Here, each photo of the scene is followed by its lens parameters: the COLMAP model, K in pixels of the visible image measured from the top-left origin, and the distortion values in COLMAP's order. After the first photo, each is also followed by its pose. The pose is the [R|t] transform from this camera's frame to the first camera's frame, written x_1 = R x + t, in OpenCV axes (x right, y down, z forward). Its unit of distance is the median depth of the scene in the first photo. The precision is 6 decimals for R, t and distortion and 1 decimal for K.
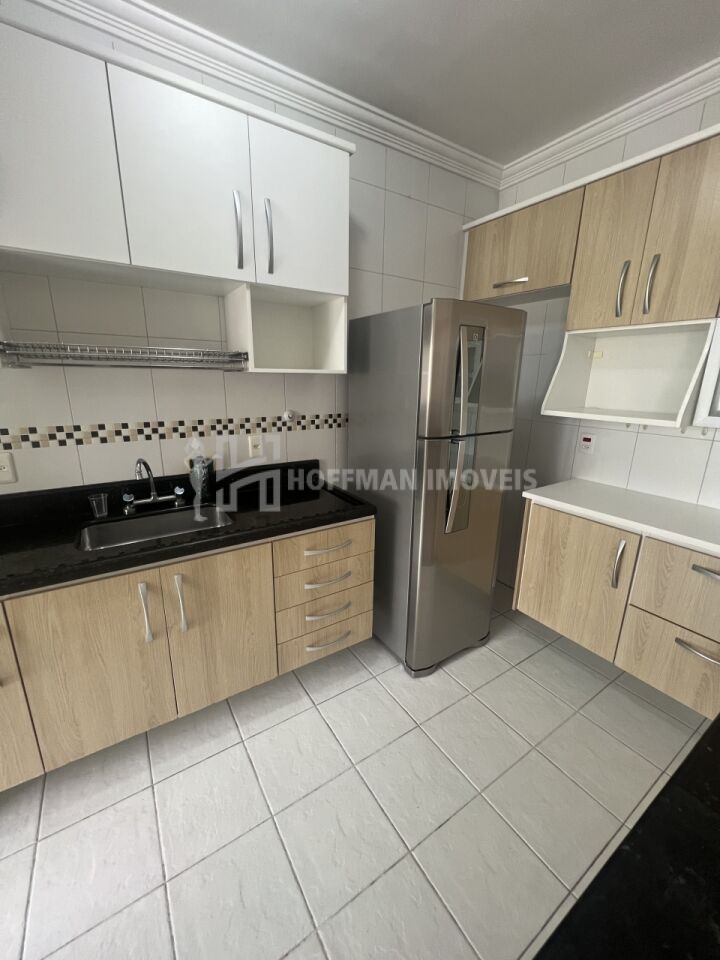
lens RADIAL K [[382.8, 0, 360.4], [0, 382.8, 478.2], [0, 0, 1]] dist [-0.006644, 0.001614]
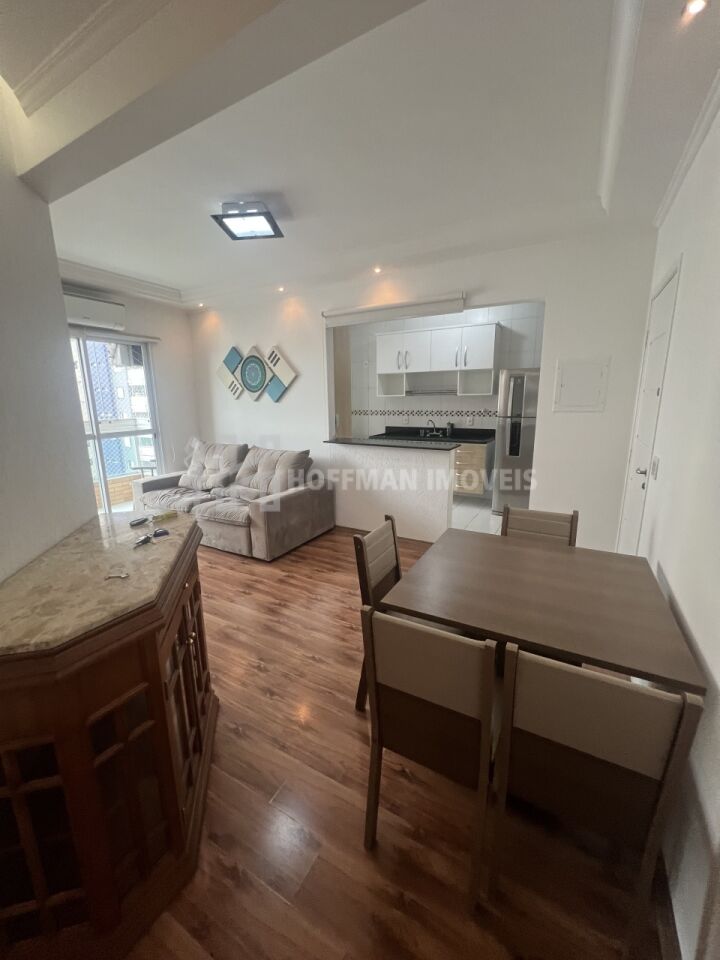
lens RADIAL K [[382.8, 0, 360.0], [0, 382.8, 485.2], [0, 0, 1]] dist [-0.006644, 0.001614]
pose [[0.463076, 0.178105, -0.868239, 2.138528], [-0.204634, 0.974619, 0.090786, 0.323182], [0.862372, 0.135630, 0.487769, -1.139144]]
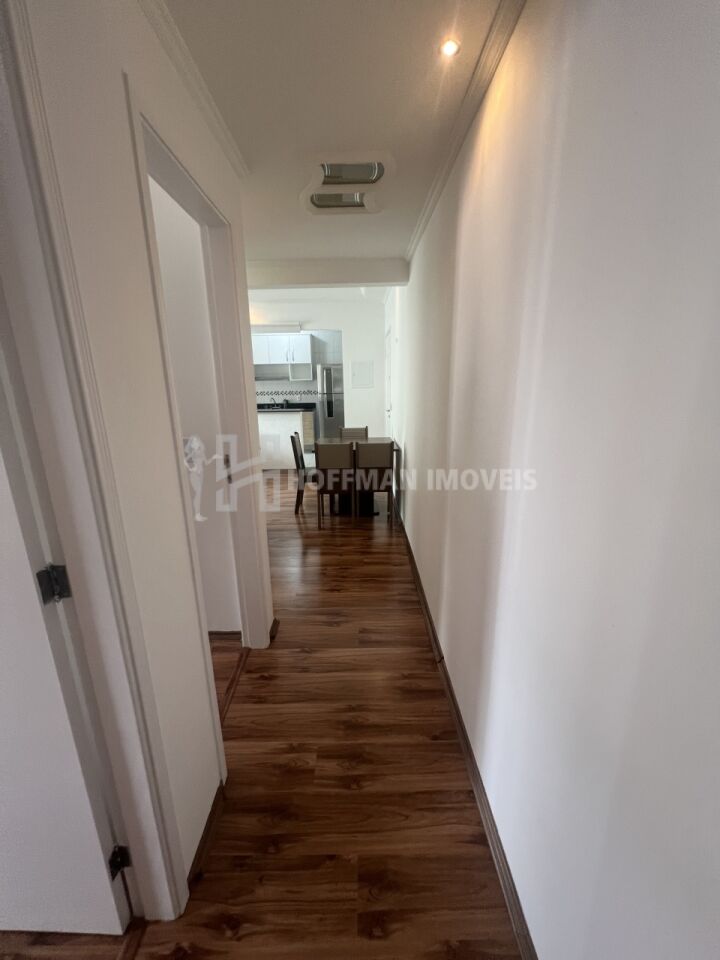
lens RADIAL K [[382.8, 0, 360.9], [0, 382.8, 480.3], [0, 0, 1]] dist [-0.006644, 0.001614]
pose [[0.838040, 0.108500, -0.534712, 2.983108], [-0.110642, 0.993461, 0.028179, 0.697534], [0.534273, 0.035546, 0.844564, -2.416565]]
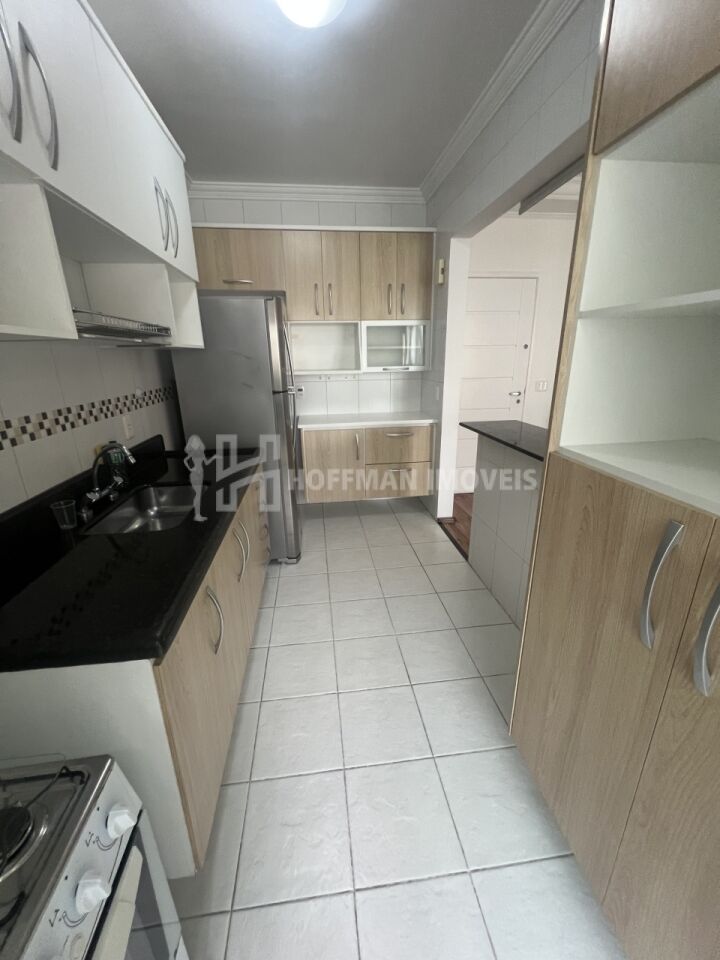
lens RADIAL K [[382.8, 0, 357.2], [0, 382.8, 476.8], [0, 0, 1]] dist [-0.006644, 0.001614]
pose [[0.440268, -0.290851, 0.849453, -0.994682], [0.254652, 0.947680, 0.192499, -0.003893], [-0.860997, 0.131563, 0.491299, 0.064383]]
